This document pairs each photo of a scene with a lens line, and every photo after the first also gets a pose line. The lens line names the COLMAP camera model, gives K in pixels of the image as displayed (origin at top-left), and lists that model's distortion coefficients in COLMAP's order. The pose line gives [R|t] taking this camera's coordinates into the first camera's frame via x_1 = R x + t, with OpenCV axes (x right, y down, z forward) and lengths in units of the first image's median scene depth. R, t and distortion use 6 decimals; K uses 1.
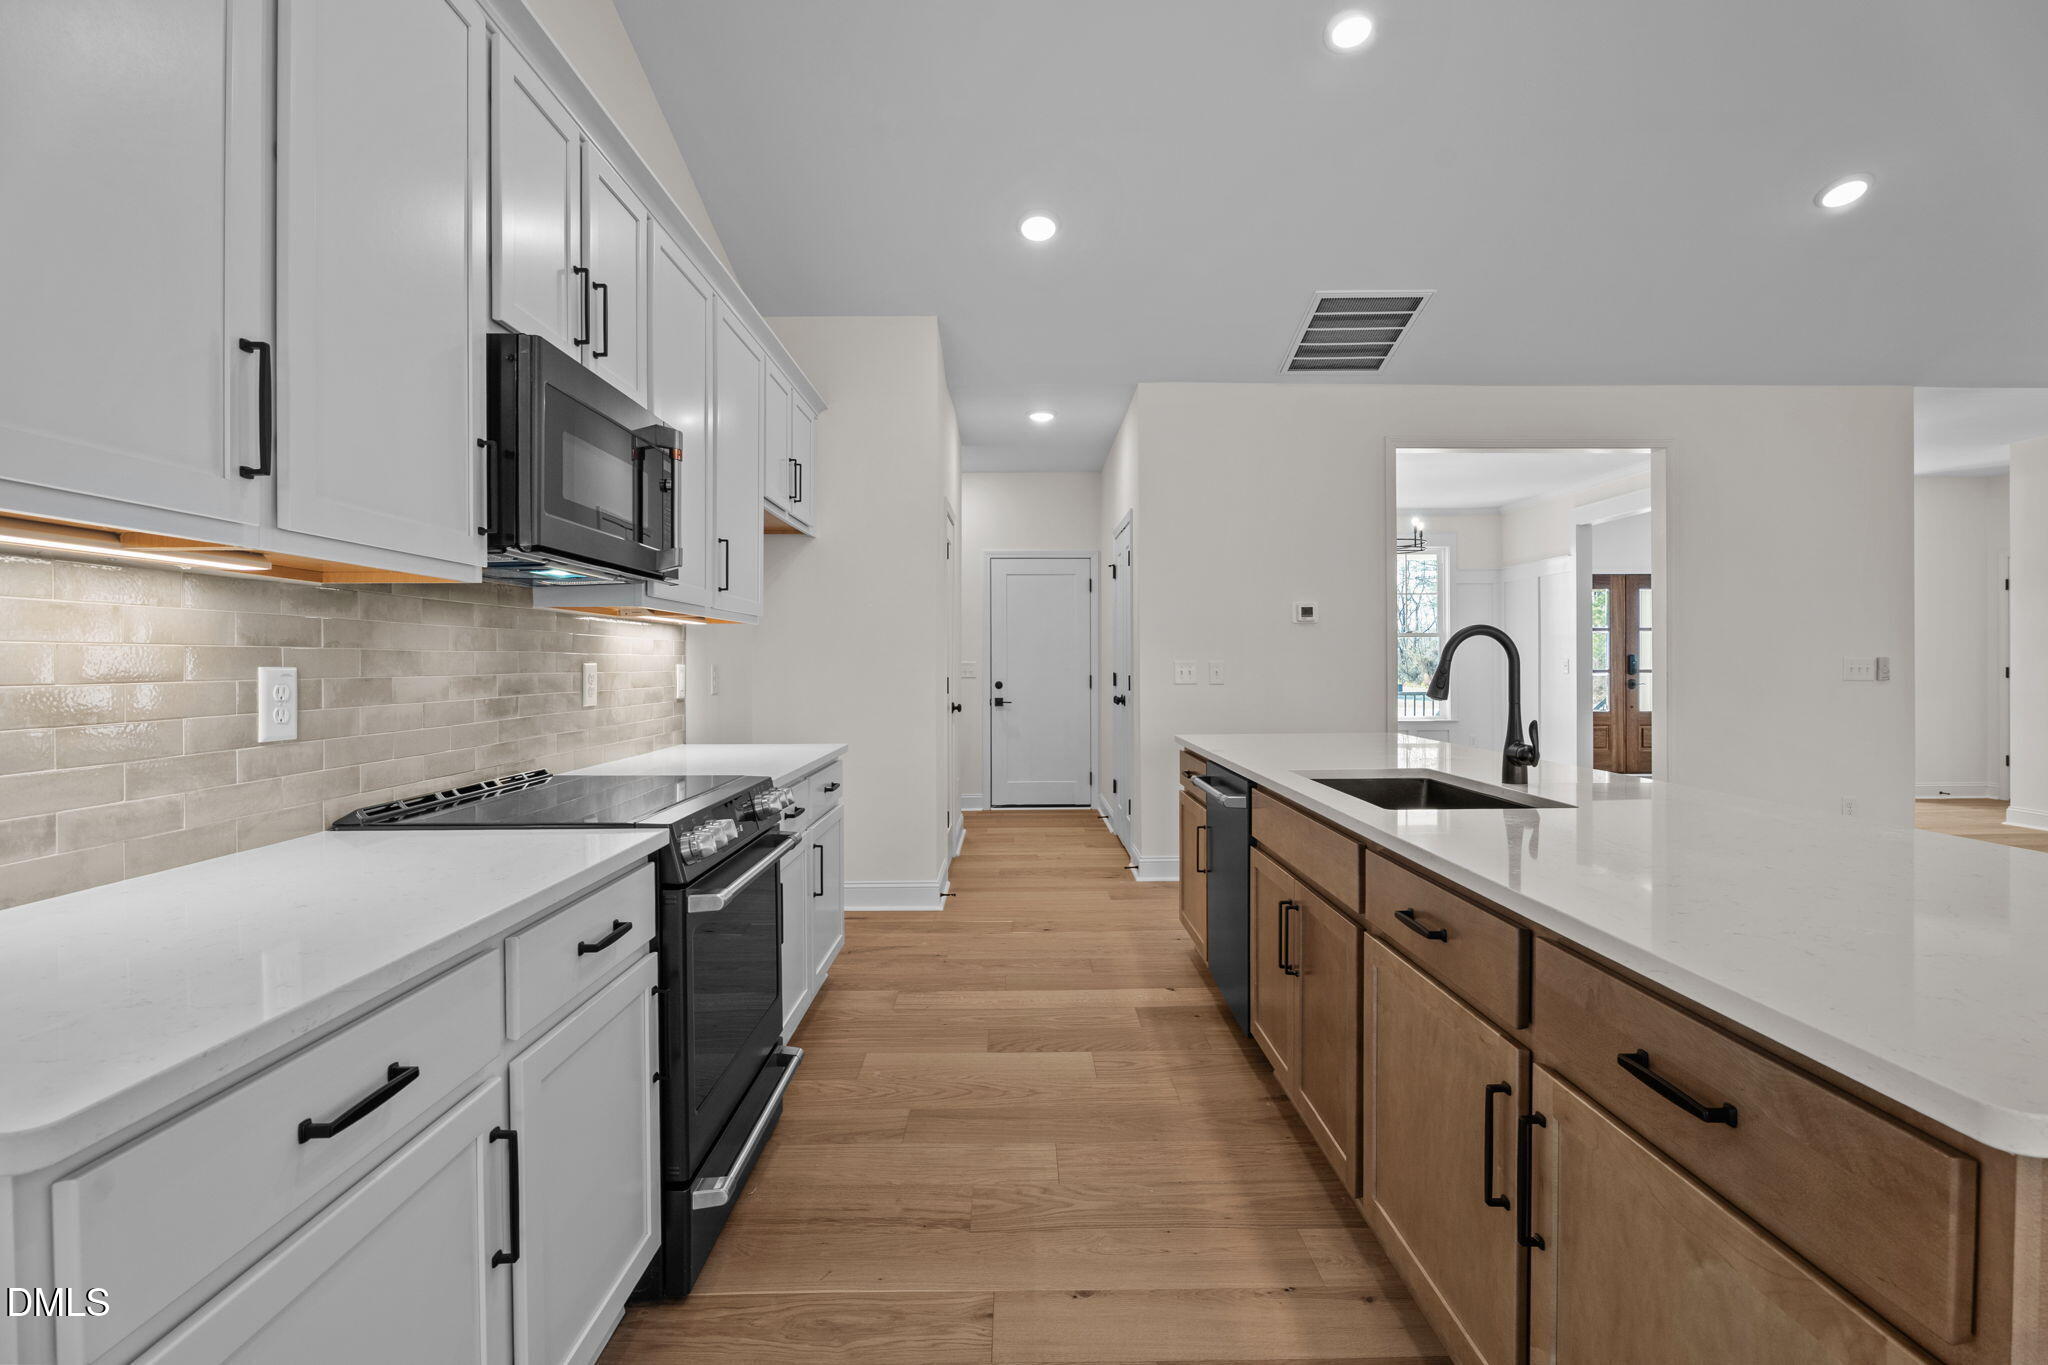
lens RADIAL K [[956.3, 0, 1029.2], [0, 956.3, 675.7], [0, 0, 1]] dist [-0.005003, -0.000874]
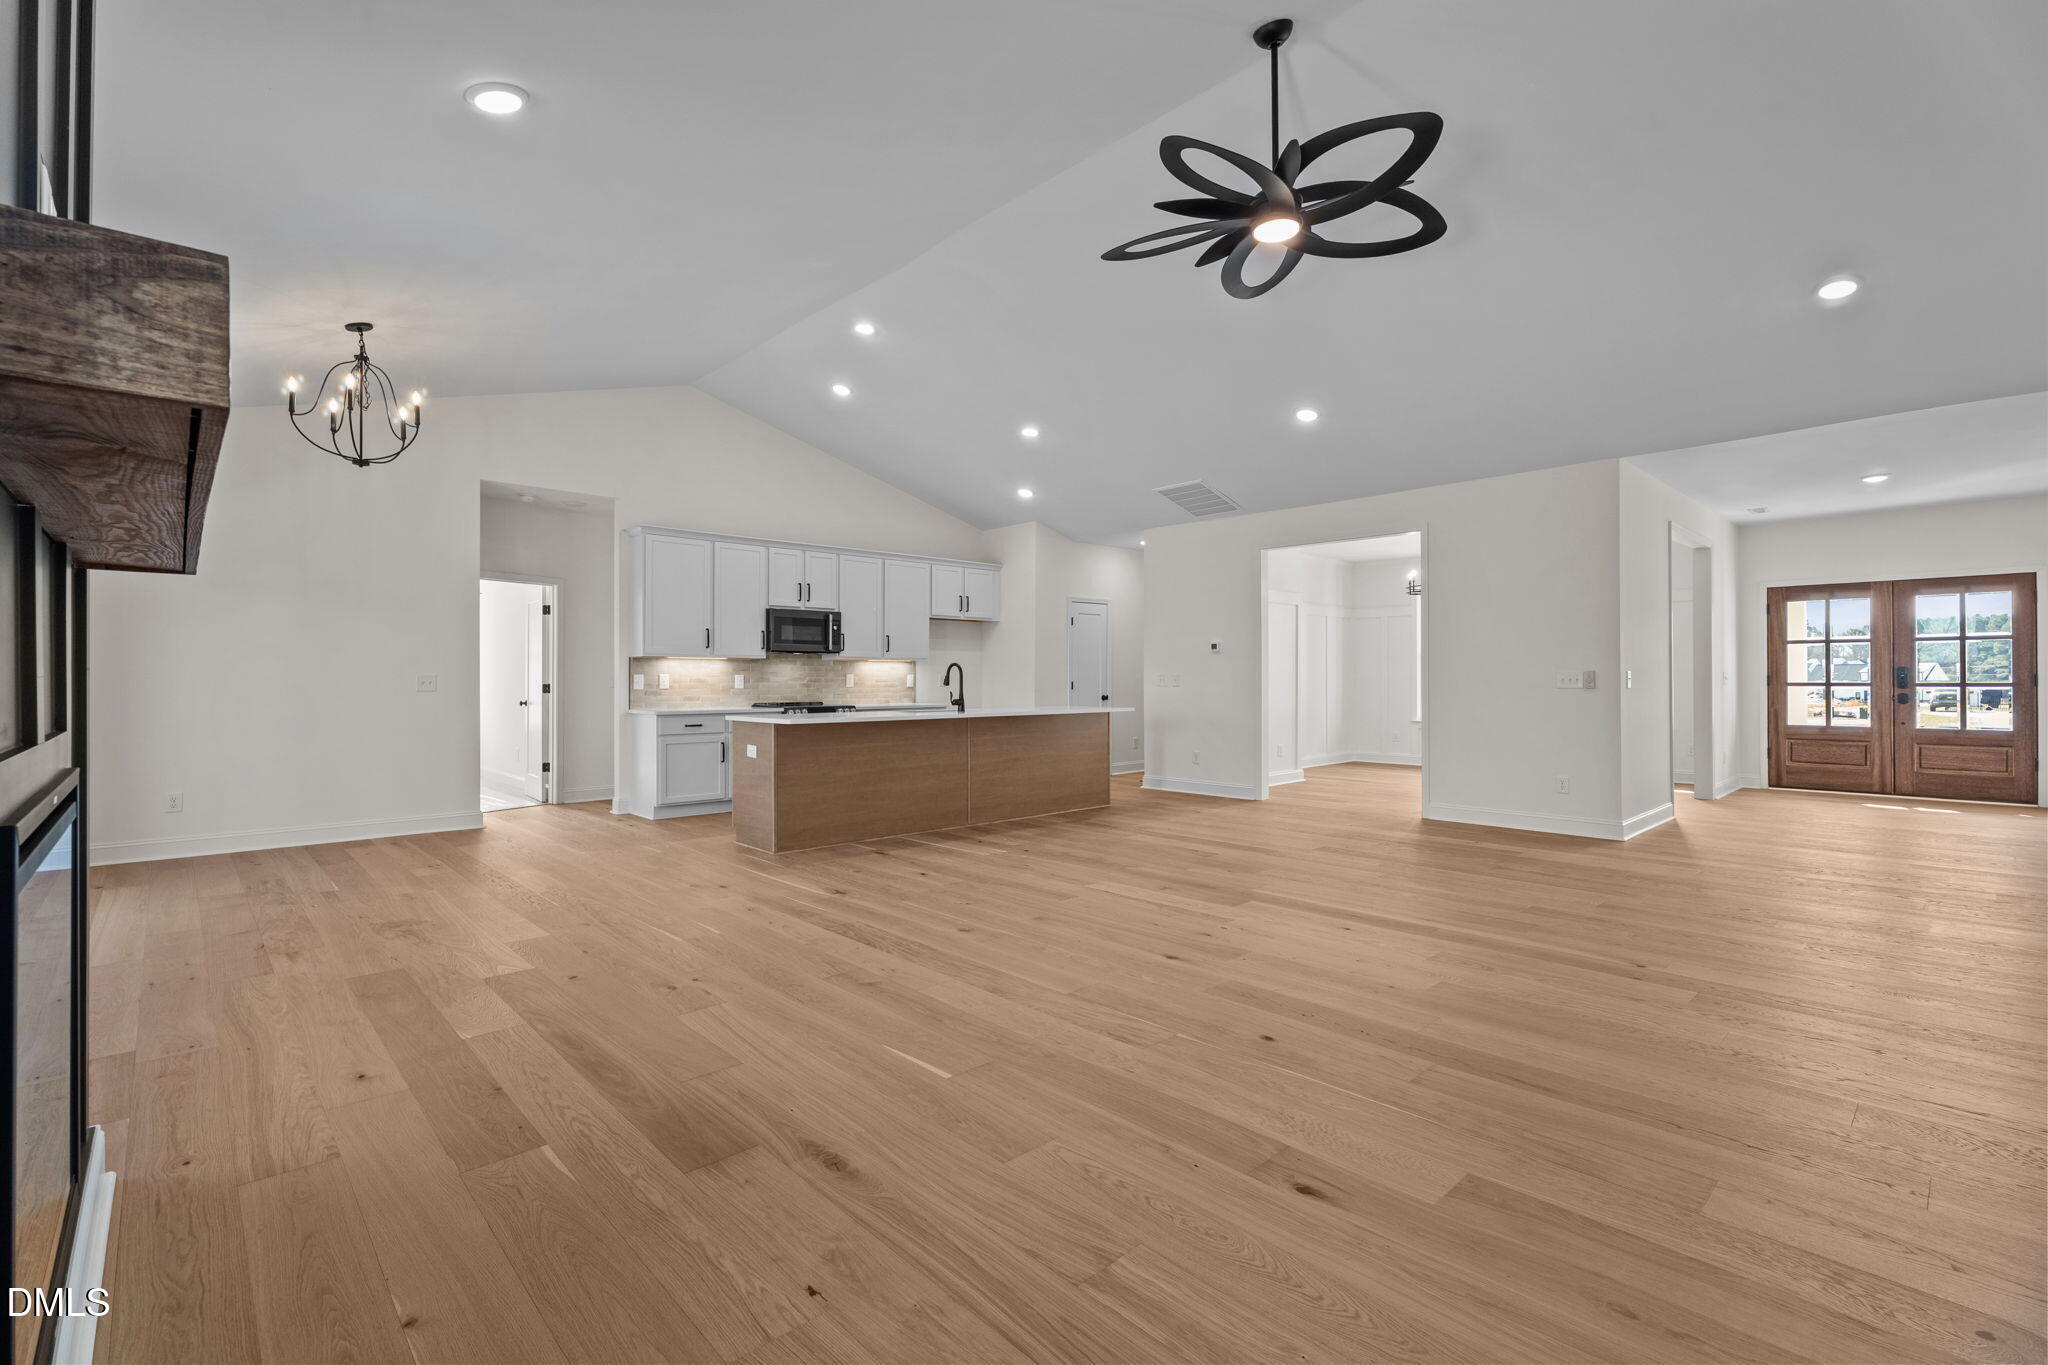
lens RADIAL K [[907.2, 0, 1024.0], [0, 907.2, 682.5], [0, 0, 1]] dist [-0.001570, -0.000193]
pose [[0.672333, 0.007438, -0.740211, 3.065715], [-0.011131, 0.999938, -0.000062, 0.011307], [0.740165, 0.008281, 0.672374, -0.953382]]
